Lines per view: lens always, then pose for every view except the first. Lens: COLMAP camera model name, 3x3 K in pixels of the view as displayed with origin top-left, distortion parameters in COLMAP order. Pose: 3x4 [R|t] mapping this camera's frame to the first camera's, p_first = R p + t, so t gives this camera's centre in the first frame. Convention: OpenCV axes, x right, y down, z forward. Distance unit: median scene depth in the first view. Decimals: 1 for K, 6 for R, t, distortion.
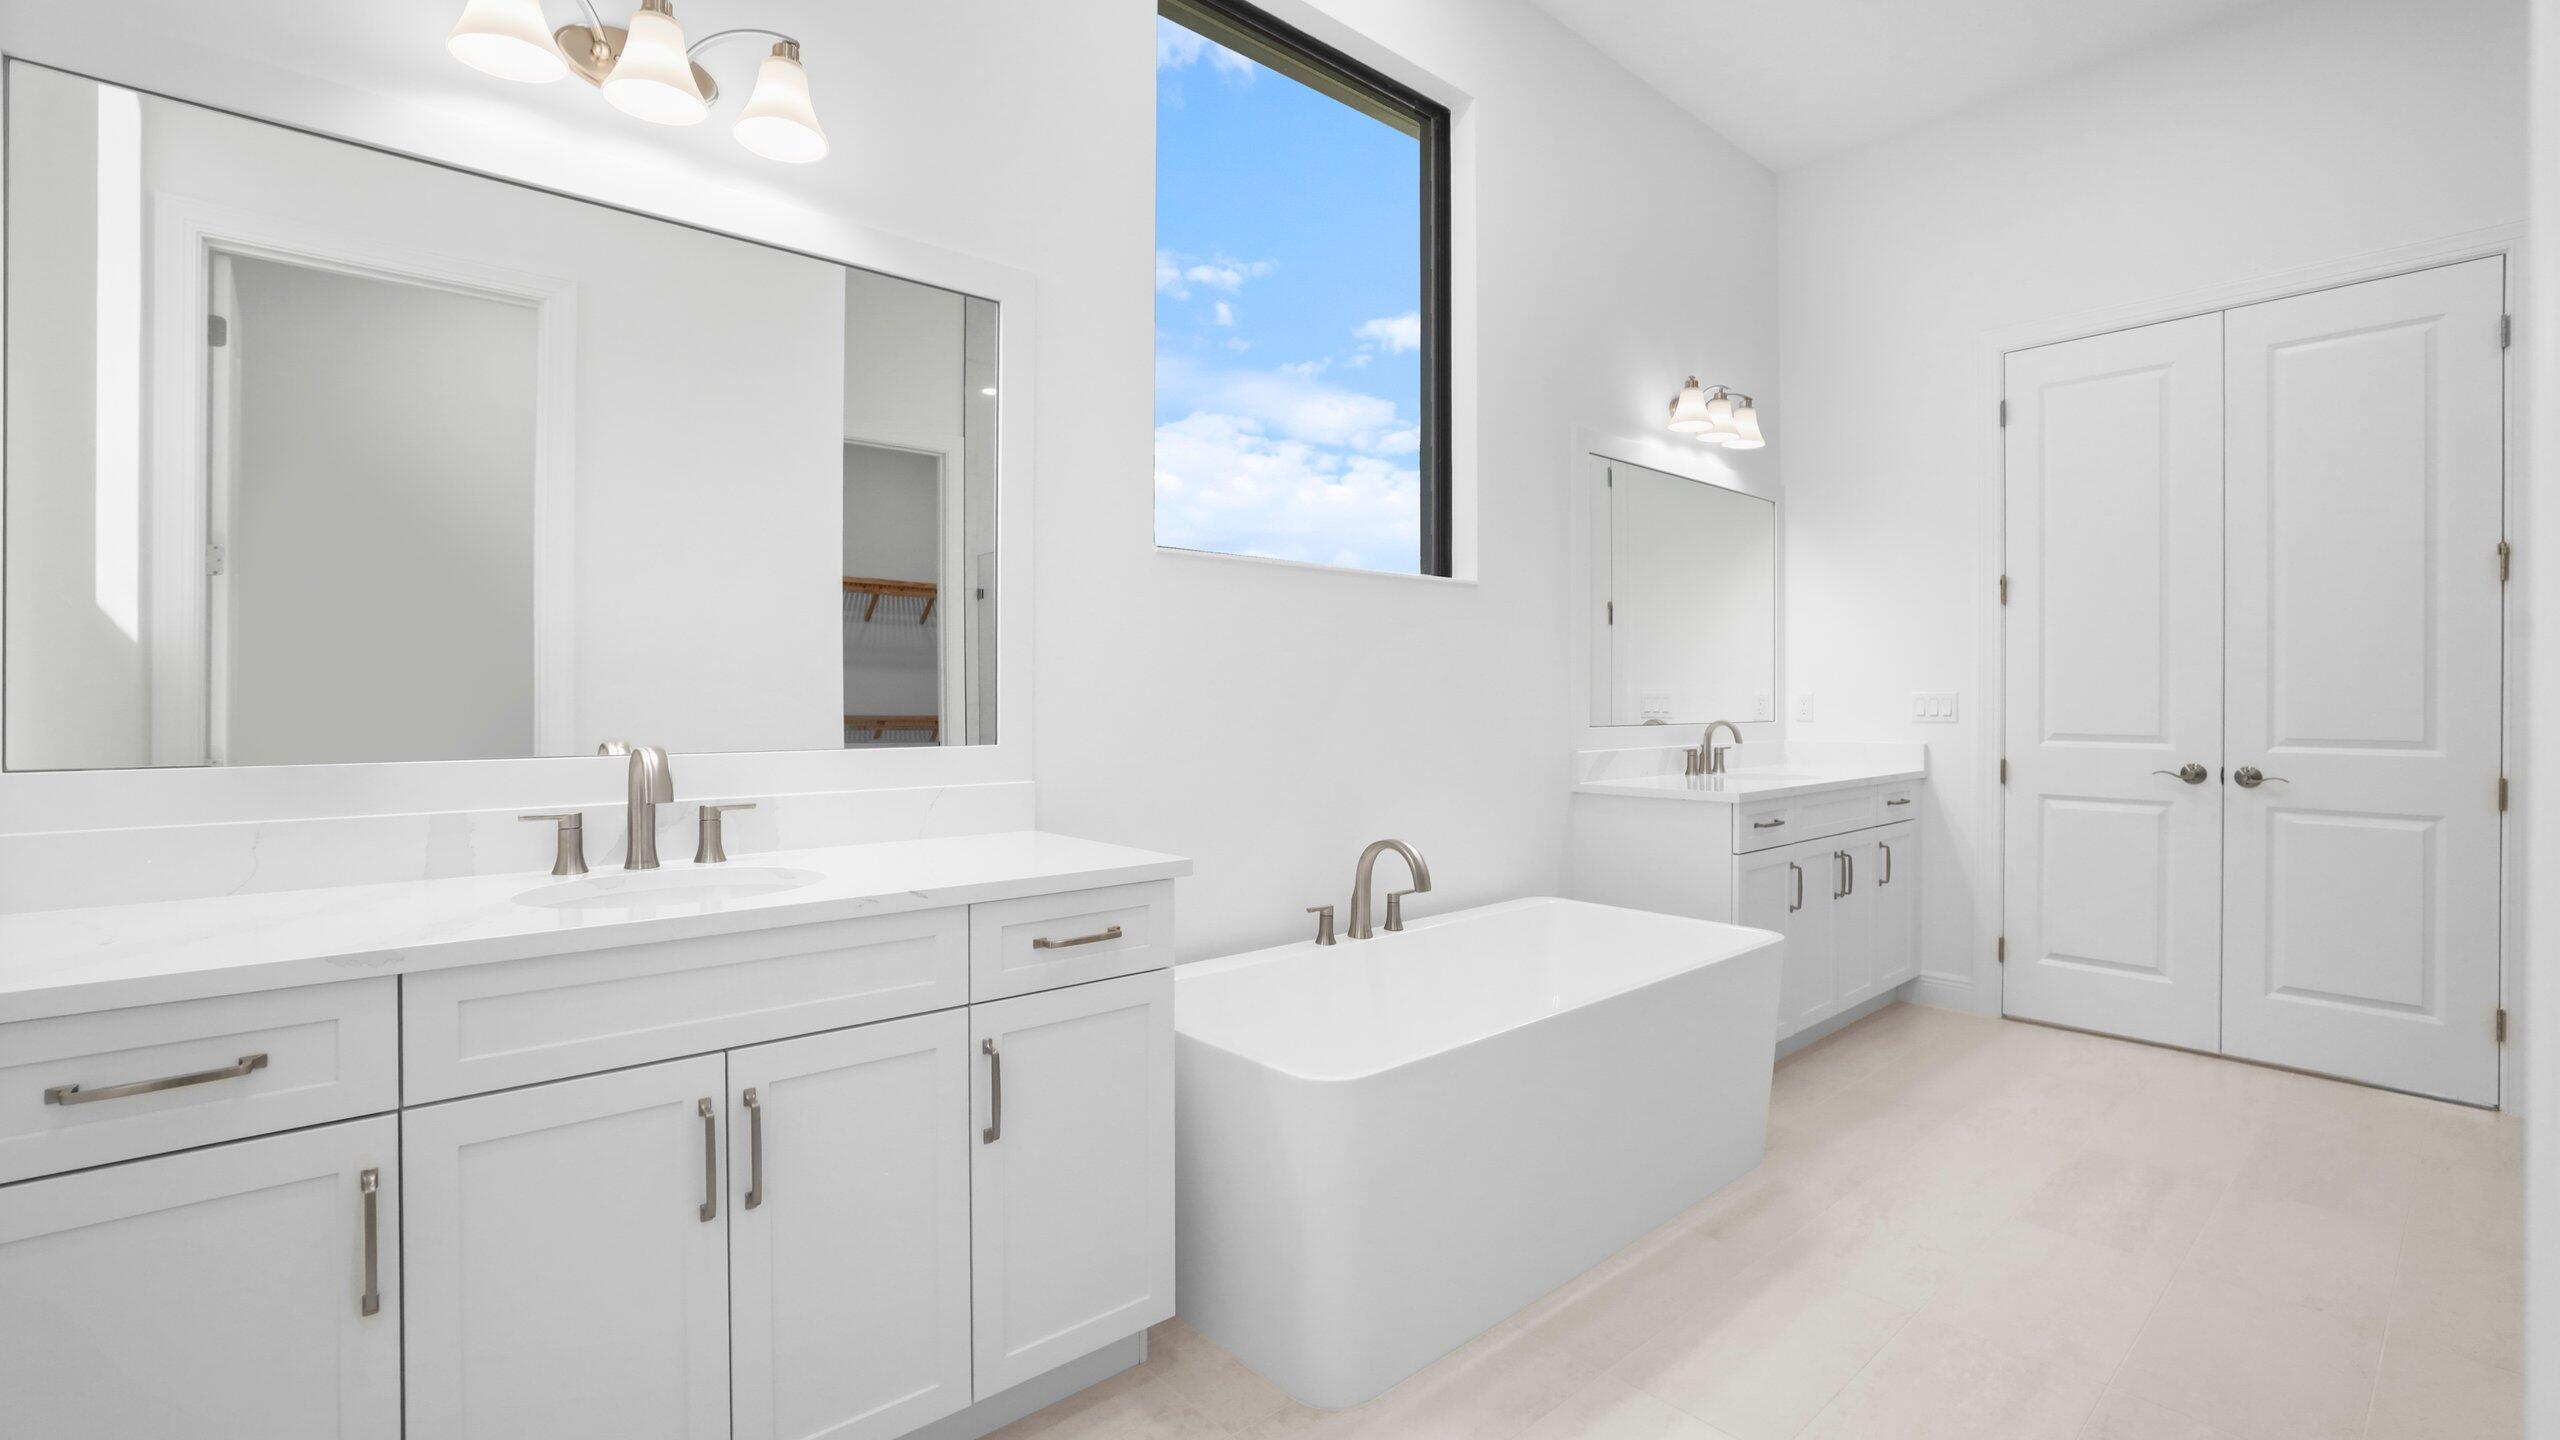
lens RADIAL K [[1125.4, 0, 1272.6], [0, 1125.4, 680.0], [0, 0, 1]] dist [-0.026395, 0.008178]
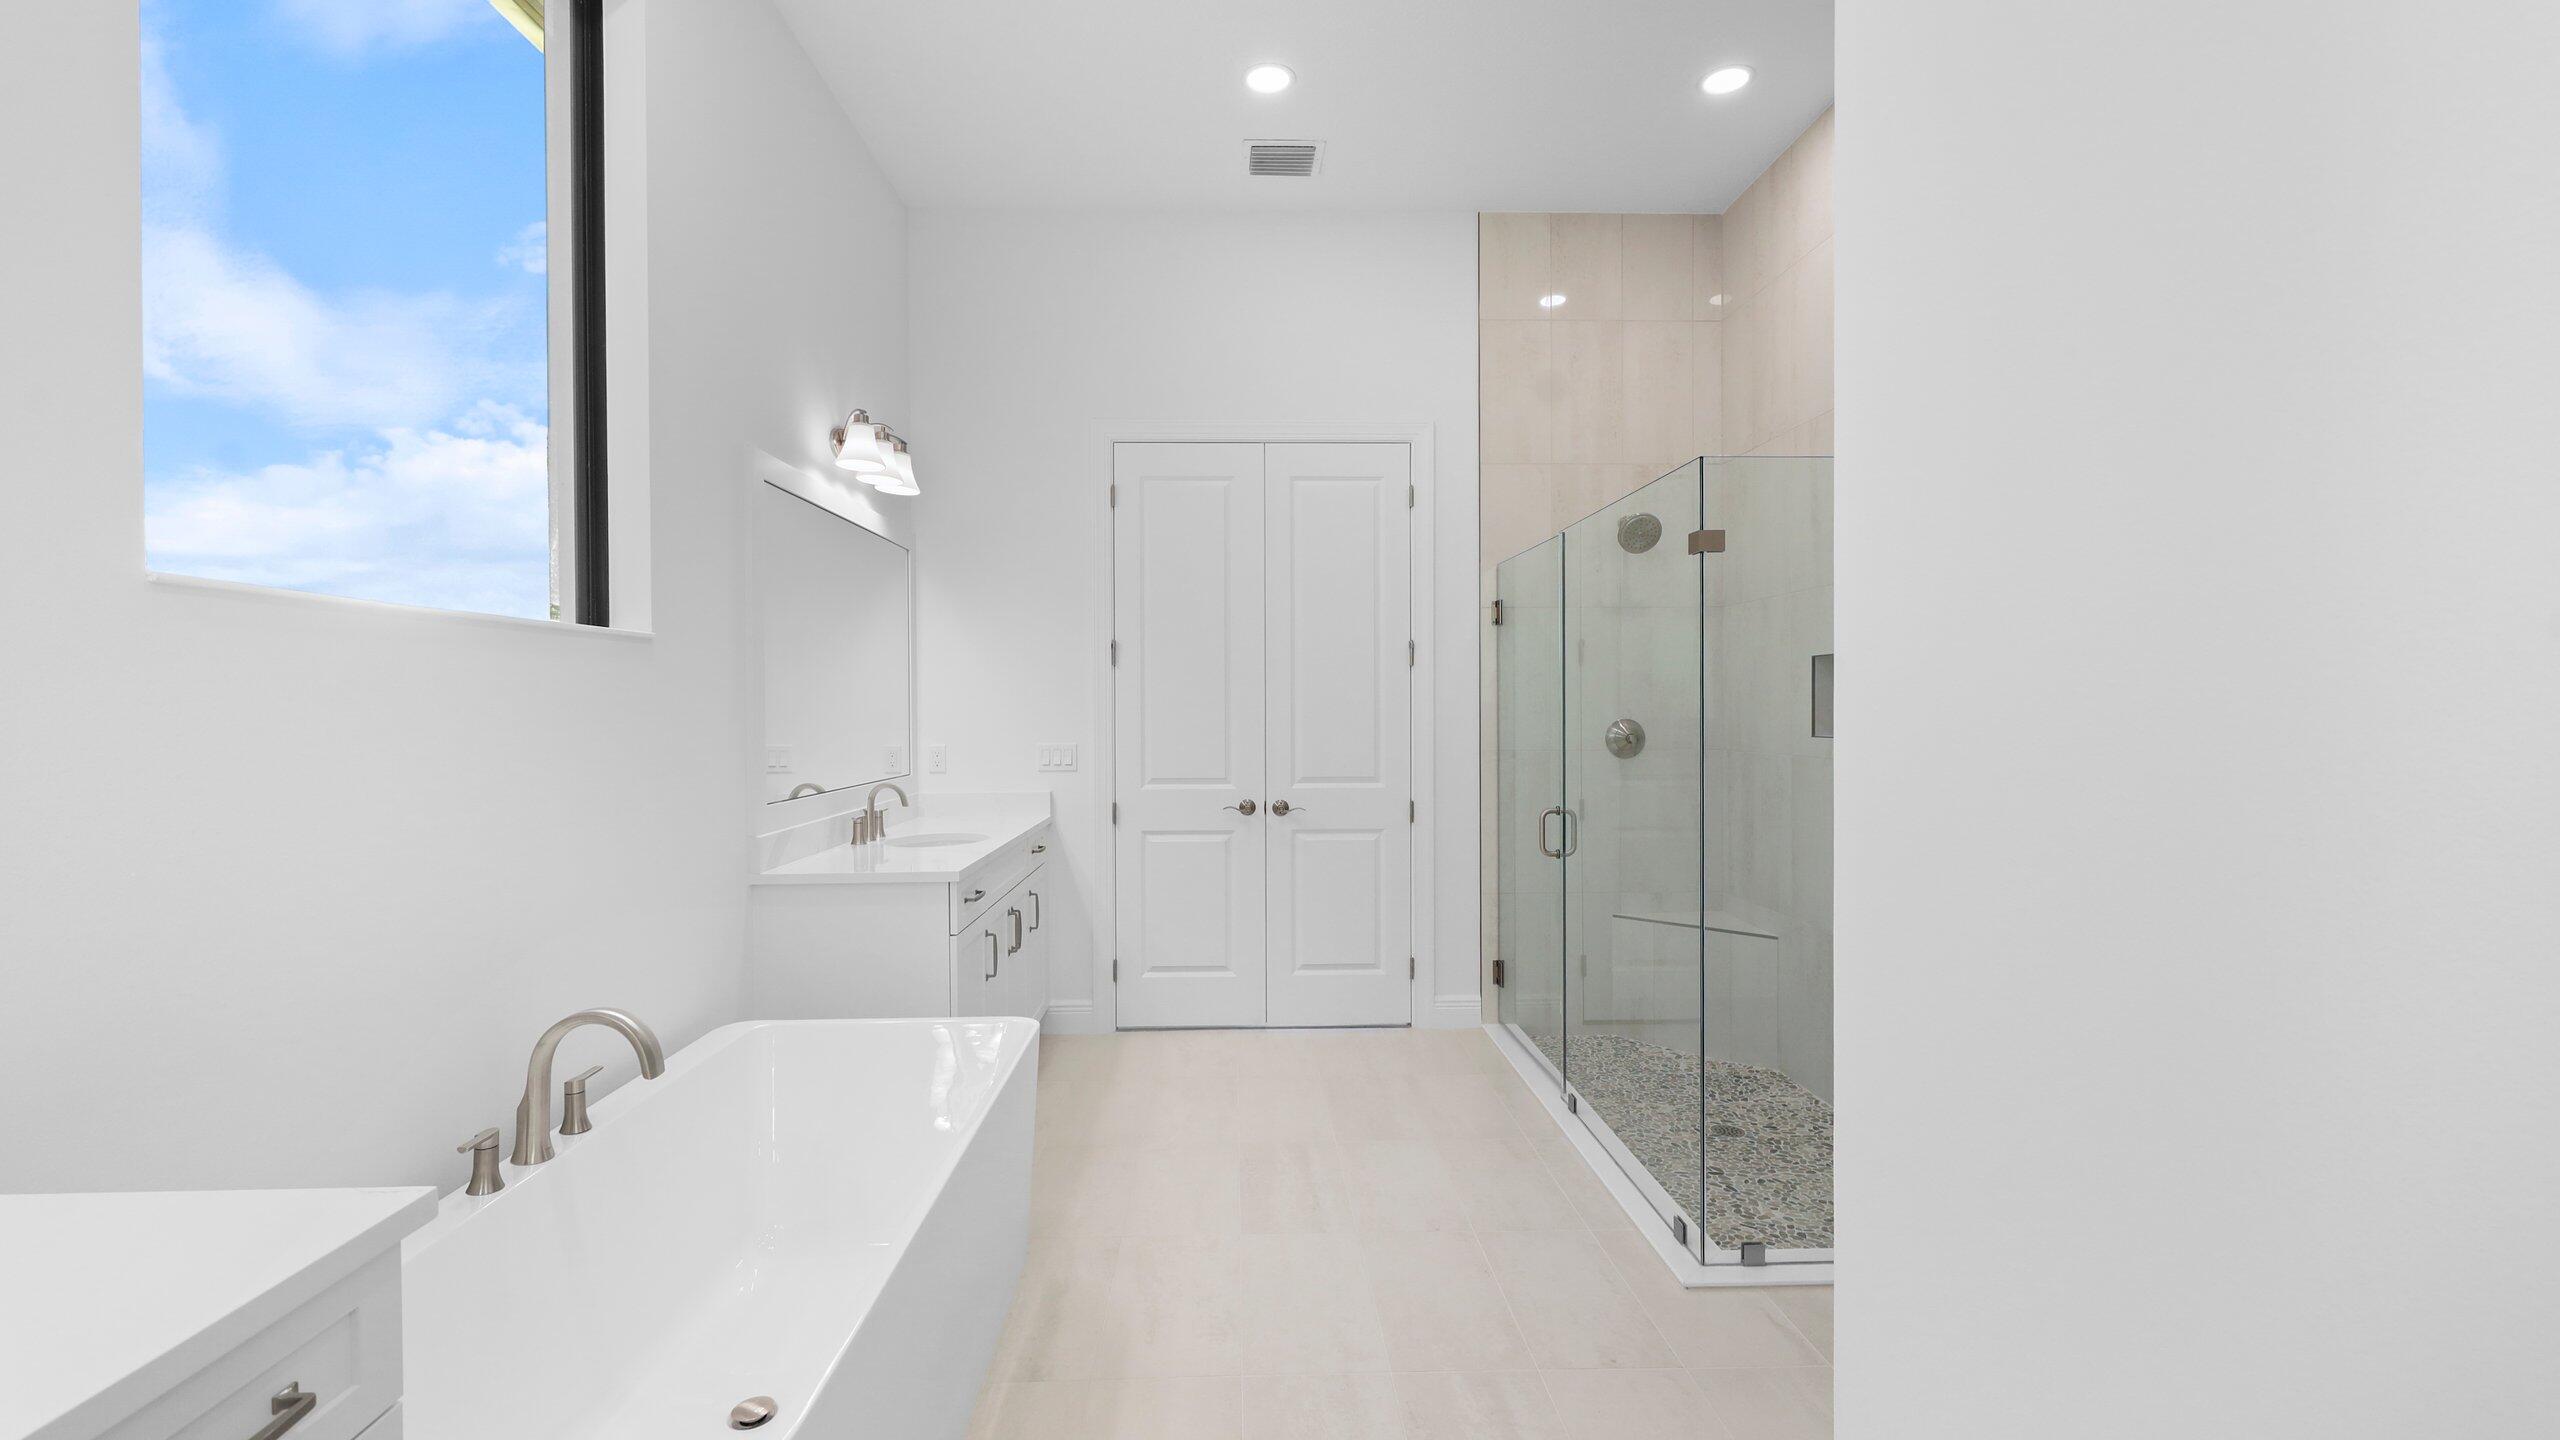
lens RADIAL K [[1105.5, 0, 1273.5], [0, 1105.5, 702.7], [0, 0, 1]] dist [-0.002239, 0.000032]
pose [[0.635274, -0.003822, 0.772277, -0.085461], [-0.005645, 0.999938, 0.009592, -0.032880], [-0.772266, -0.010453, 0.635214, 0.126171]]
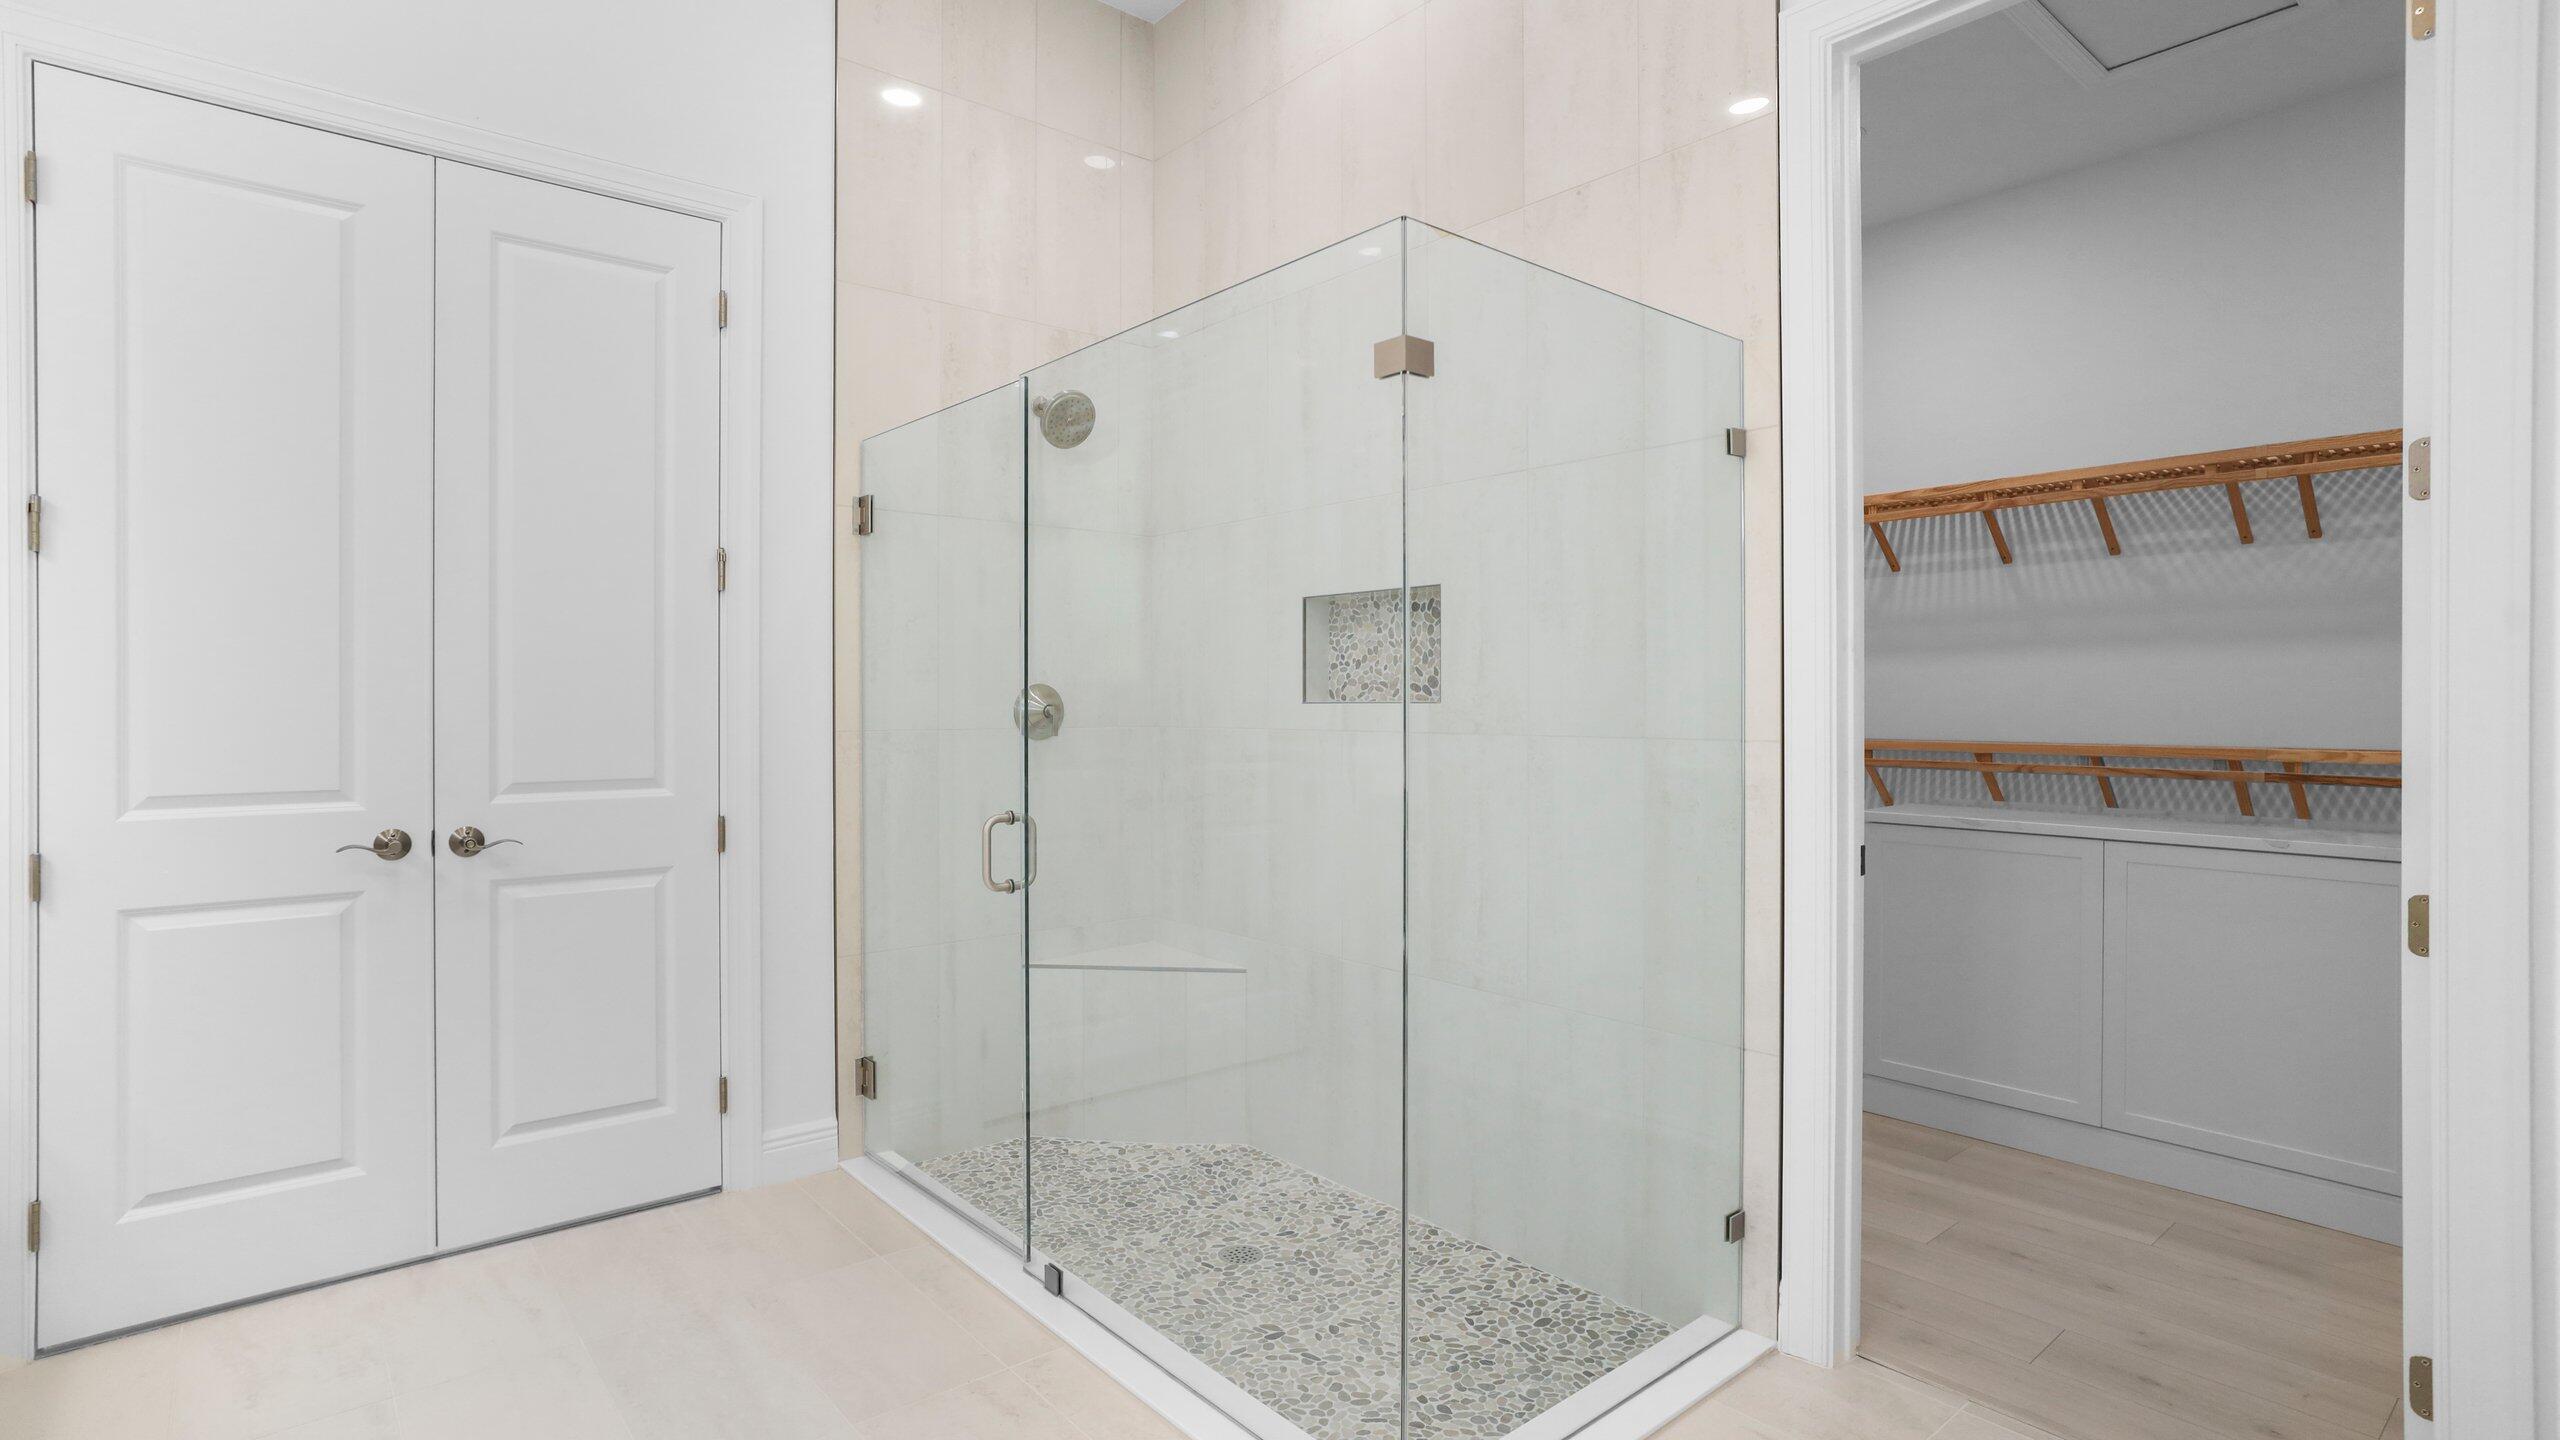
lens RADIAL K [[1241.6, 0, 1248.9], [0, 1241.6, 708.8], [0, 0, 1]] dist [-0.006247, 0.003367]
pose [[0.040404, -0.009090, 0.999142, 0.084785], [-0.014619, 0.999846, 0.009687, -0.007249], [-0.999076, -0.014998, 0.040265, 0.327795]]
